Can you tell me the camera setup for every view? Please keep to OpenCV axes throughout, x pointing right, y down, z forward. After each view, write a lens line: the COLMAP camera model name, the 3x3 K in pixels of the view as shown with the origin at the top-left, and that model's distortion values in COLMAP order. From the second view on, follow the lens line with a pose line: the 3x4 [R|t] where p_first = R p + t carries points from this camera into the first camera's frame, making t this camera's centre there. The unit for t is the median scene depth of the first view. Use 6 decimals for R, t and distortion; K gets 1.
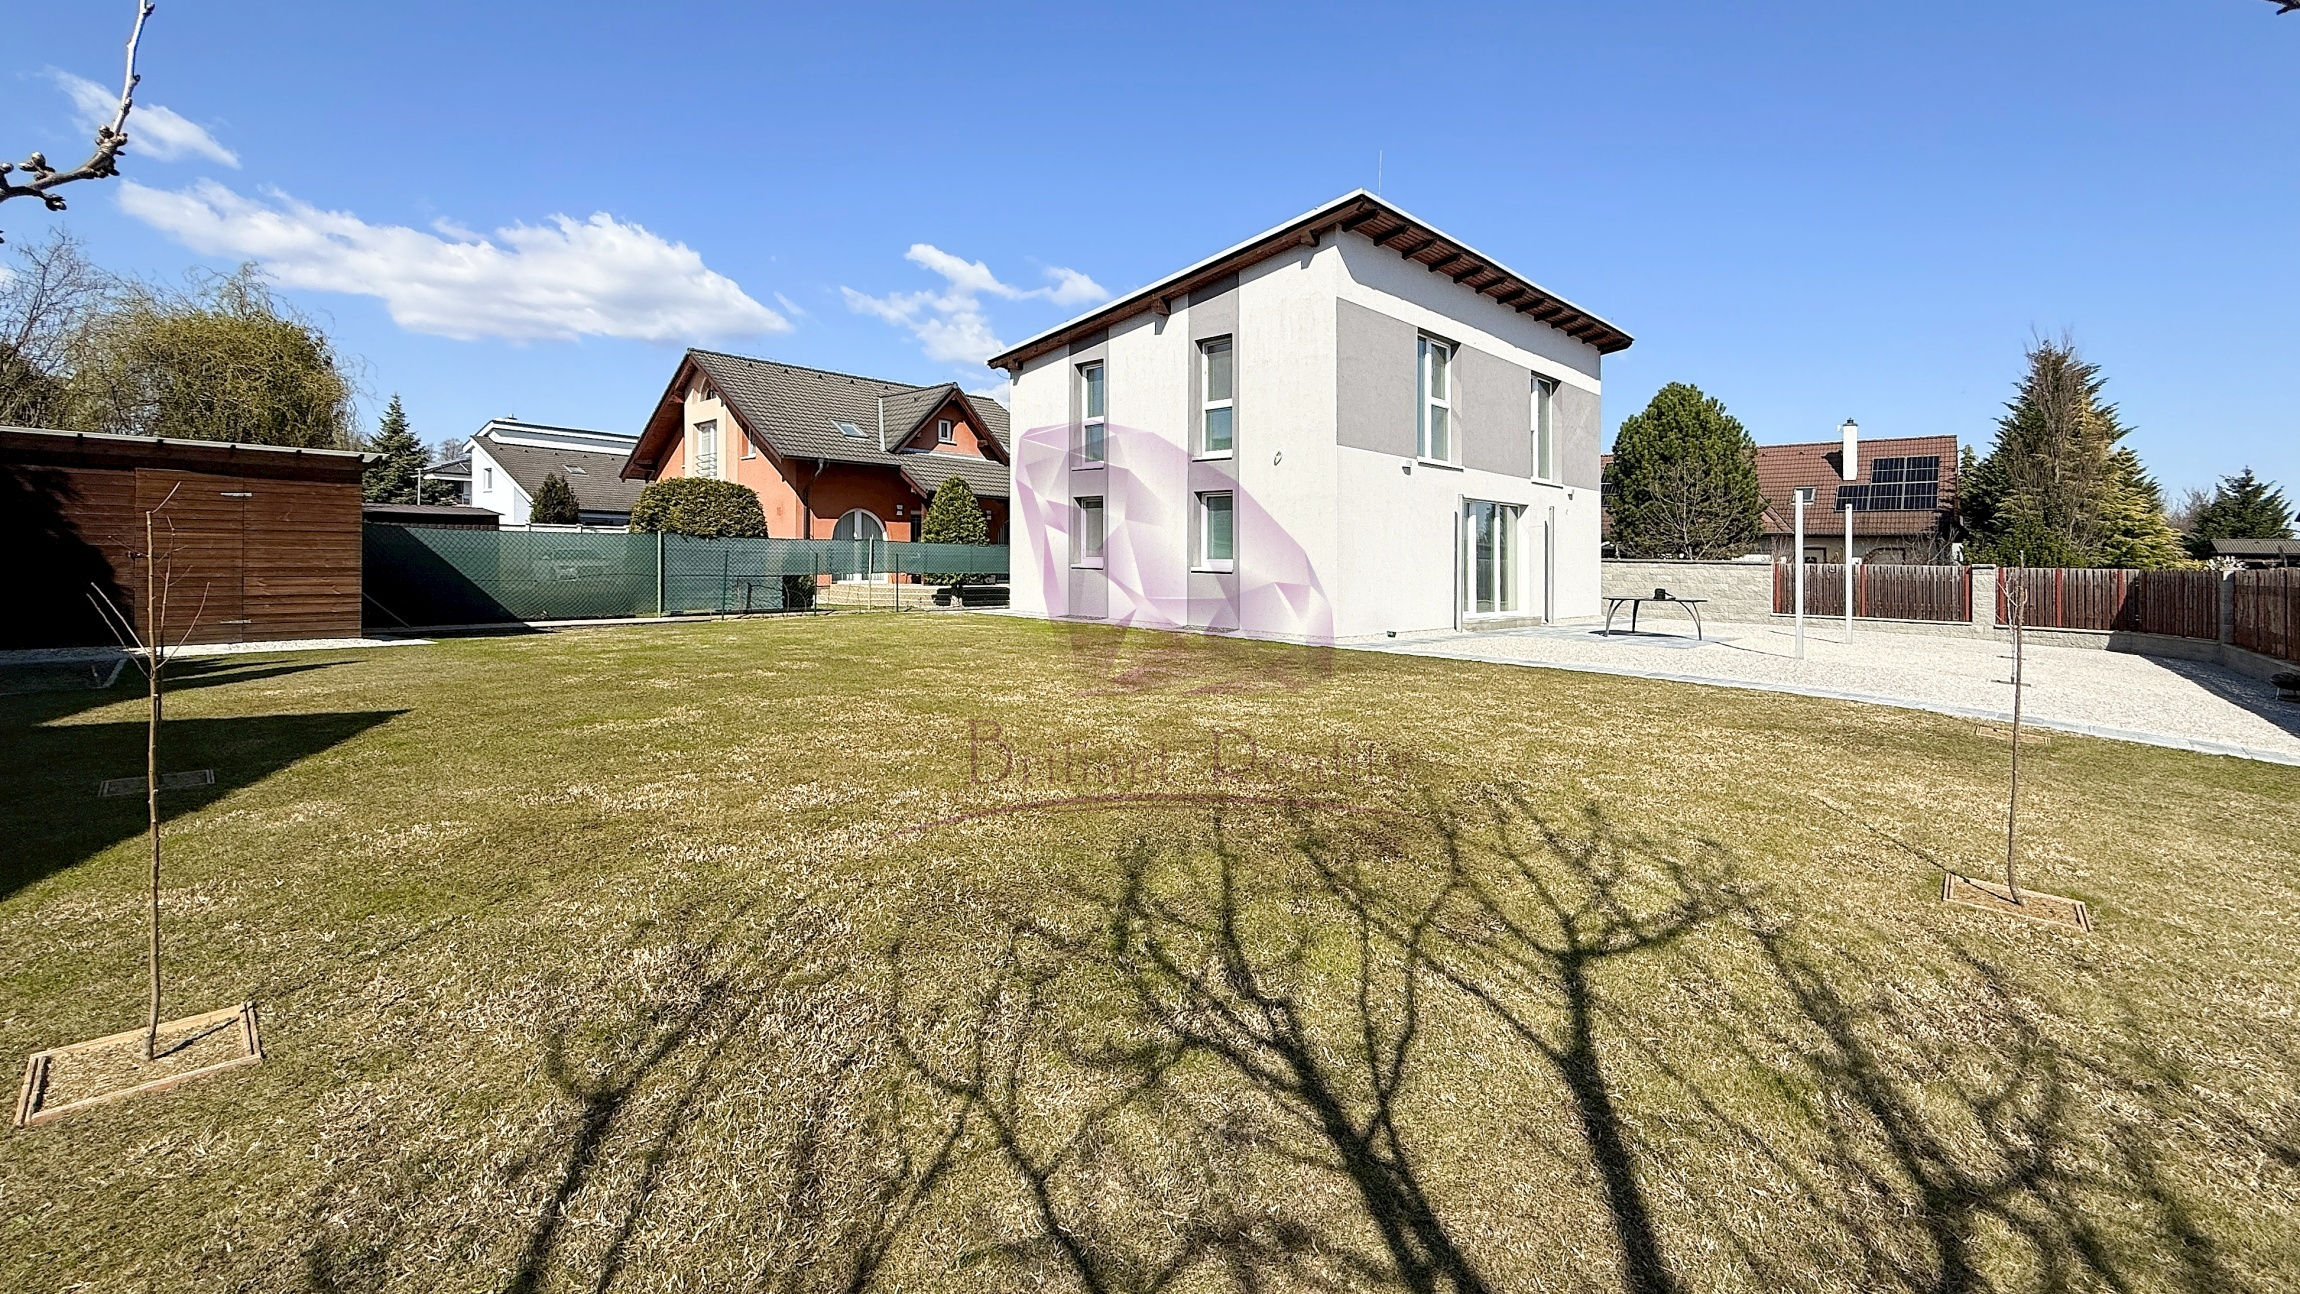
lens RADIAL K [[931.5, 0, 1150.2], [0, 931.5, 572.3], [0, 0, 1]] dist [0.003083, 0.000240]
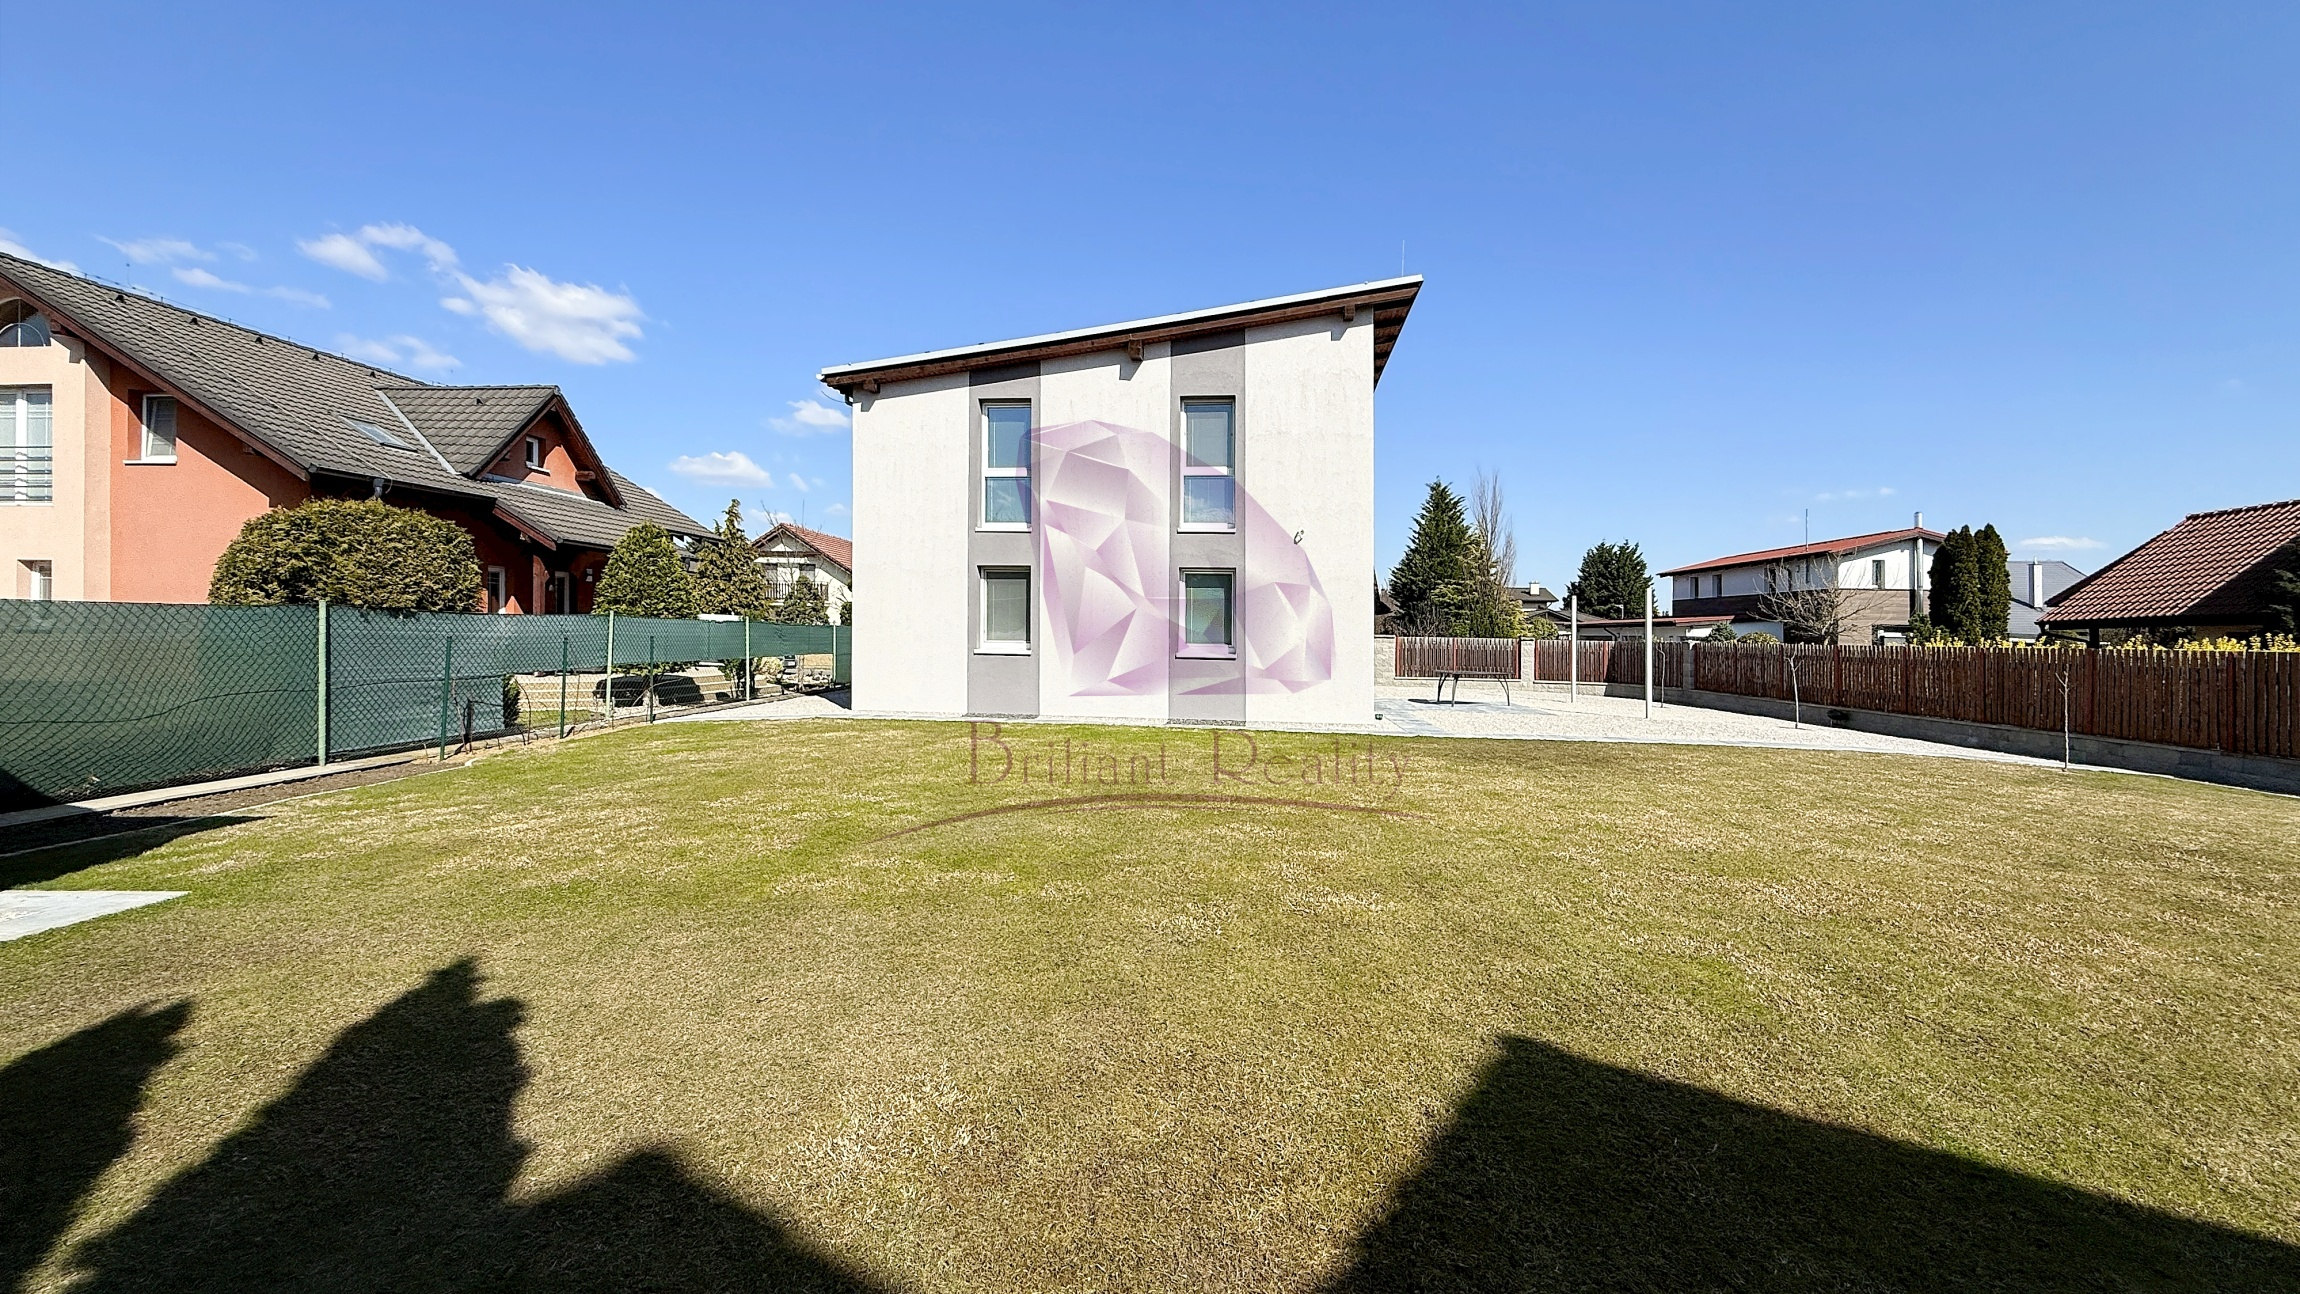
lens RADIAL K [[924.3, 0, 1150.0], [0, 924.3, 647.0], [0, 0, 1]] dist [0.000031, 0.000084]
pose [[0.794929, -0.014391, 0.606532, -0.449692], [0.008129, 0.999882, 0.013070, -0.020335], [-0.606649, -0.005459, 0.794951, 0.286224]]
